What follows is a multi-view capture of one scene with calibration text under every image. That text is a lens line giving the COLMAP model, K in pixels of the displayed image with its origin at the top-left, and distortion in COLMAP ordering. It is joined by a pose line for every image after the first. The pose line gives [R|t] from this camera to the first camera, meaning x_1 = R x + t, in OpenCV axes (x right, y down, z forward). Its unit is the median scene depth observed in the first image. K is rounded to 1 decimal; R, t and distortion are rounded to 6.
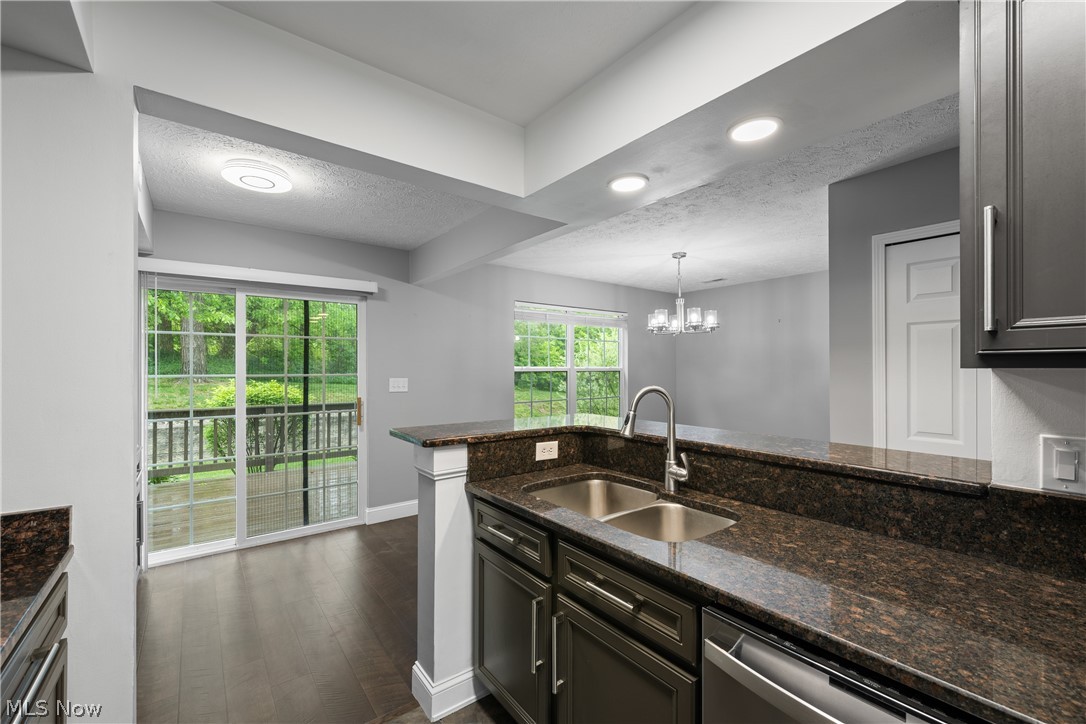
lens RADIAL K [[458.3, 0, 546.4], [0, 458.3, 367.5], [0, 0, 1]] dist [-0.002927, 0.000241]
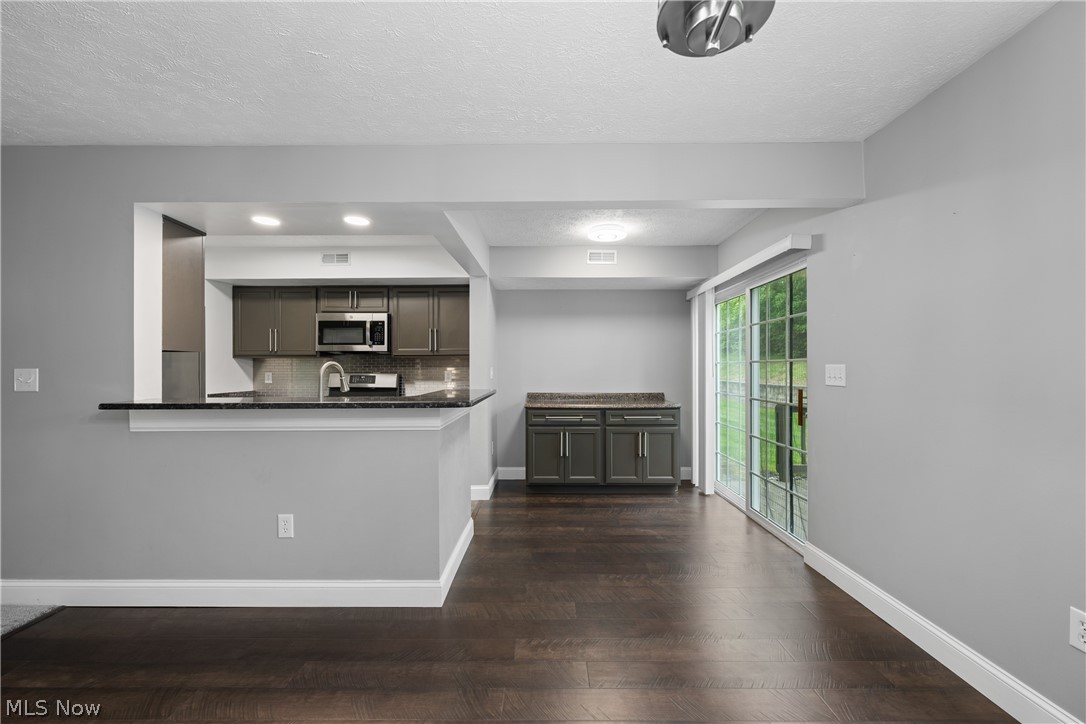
lens RADIAL K [[427.1, 0, 547.4], [0, 427.1, 367.3], [0, 0, 1]] dist [-0.002192, -0.000276]
pose [[-0.616225, -0.001967, -0.787568, 0.771147], [0.002897, 0.999984, -0.004765, 0.057903], [0.787565, -0.005218, -0.616209, 2.071191]]
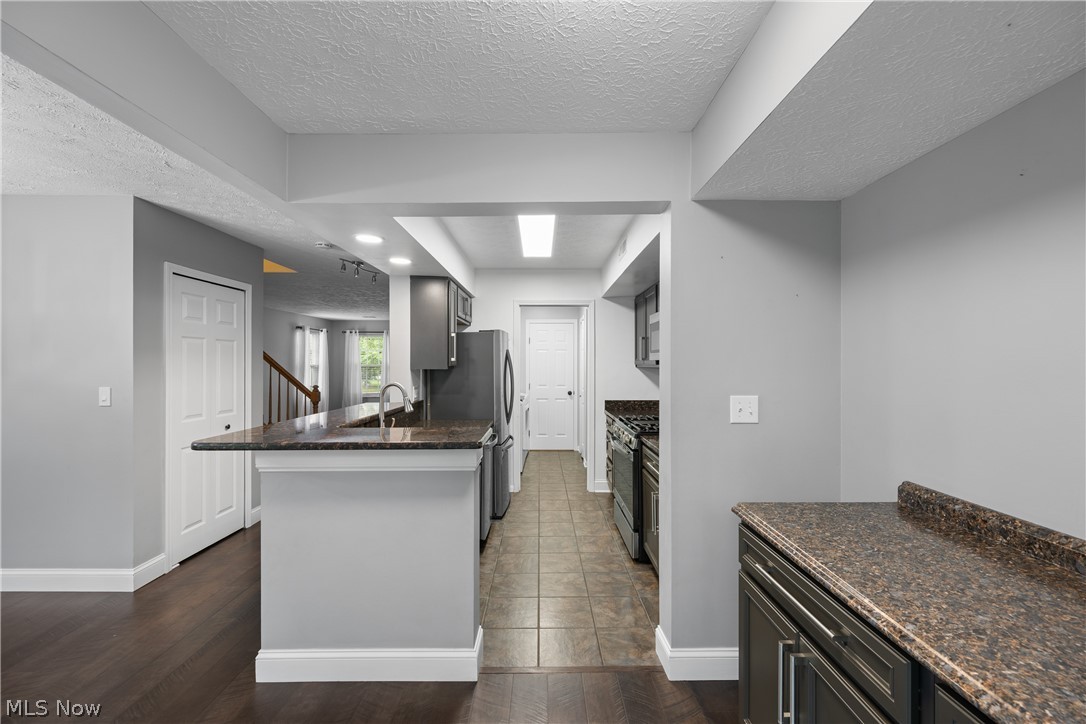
lens RADIAL K [[427.1, 0, 536.6], [0, 427.1, 367.2], [0, 0, 1]] dist [-0.002192, -0.000276]
pose [[-0.786717, -0.005330, 0.617291, -0.918616], [-0.000806, 0.999971, 0.007608, -0.020249], [-0.617313, 0.005488, -0.786698, 1.546918]]
